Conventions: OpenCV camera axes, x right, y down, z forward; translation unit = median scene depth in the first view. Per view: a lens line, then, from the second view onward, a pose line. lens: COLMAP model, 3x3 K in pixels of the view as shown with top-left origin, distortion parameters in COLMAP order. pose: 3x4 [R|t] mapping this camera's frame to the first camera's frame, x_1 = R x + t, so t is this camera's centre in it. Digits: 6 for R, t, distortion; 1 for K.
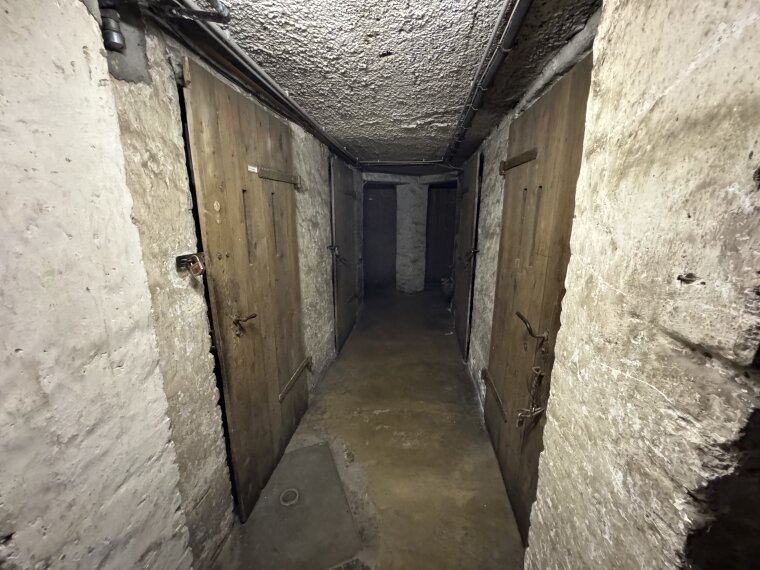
lens RADIAL K [[303.5, 0, 380.0], [0, 303.5, 285.0], [0, 0, 1]] dist [0.001467, -0.000208]
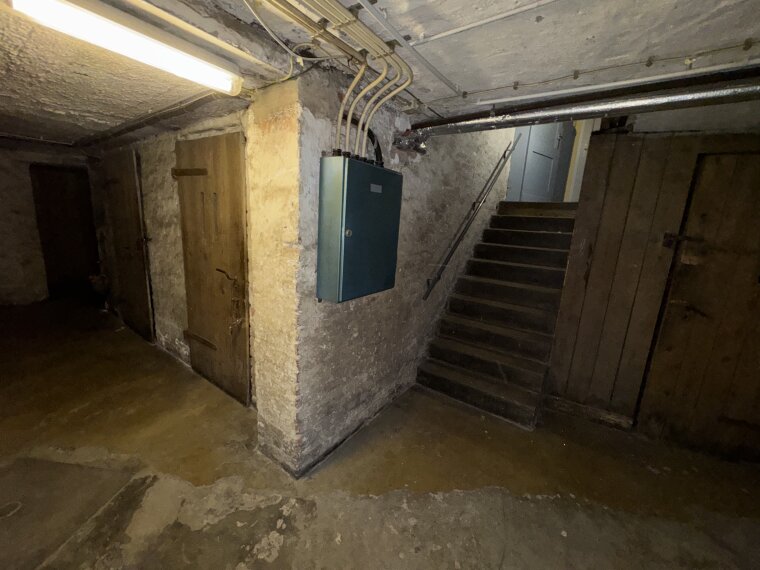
lens RADIAL K [[303.5, 0, 380.0], [0, 303.5, 285.0], [0, 0, 1]] dist [0.001467, -0.000208]
pose [[0.470632, -0.153891, 0.868806, -0.383660], [0.147850, 0.984504, 0.094295, 0.101693], [-0.869854, 0.084074, 0.486092, -0.377147]]
